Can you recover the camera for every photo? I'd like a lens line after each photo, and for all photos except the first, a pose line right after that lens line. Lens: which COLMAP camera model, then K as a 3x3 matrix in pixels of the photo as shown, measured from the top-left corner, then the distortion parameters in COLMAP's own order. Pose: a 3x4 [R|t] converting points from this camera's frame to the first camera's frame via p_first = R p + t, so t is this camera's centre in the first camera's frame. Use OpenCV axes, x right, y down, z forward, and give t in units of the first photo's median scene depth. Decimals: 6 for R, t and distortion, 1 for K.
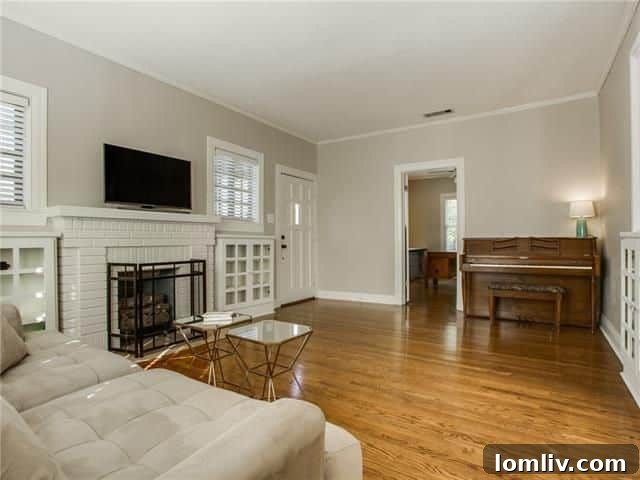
lens RADIAL K [[356.3, 0, 320.9], [0, 356.3, 238.5], [0, 0, 1]] dist [-0.037608, 0.002711]
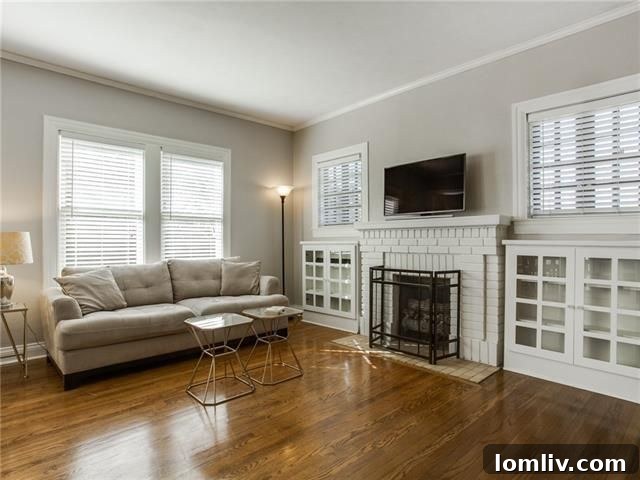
lens RADIAL K [[356.3, 0, 318.0], [0, 356.3, 245.4], [0, 0, 1]] dist [-0.037608, 0.002711]
pose [[-0.245161, -0.006211, -0.969462, 0.547468], [-0.010717, 0.999936, -0.003696, 0.006530], [0.969423, 0.009483, -0.245212, 0.920139]]
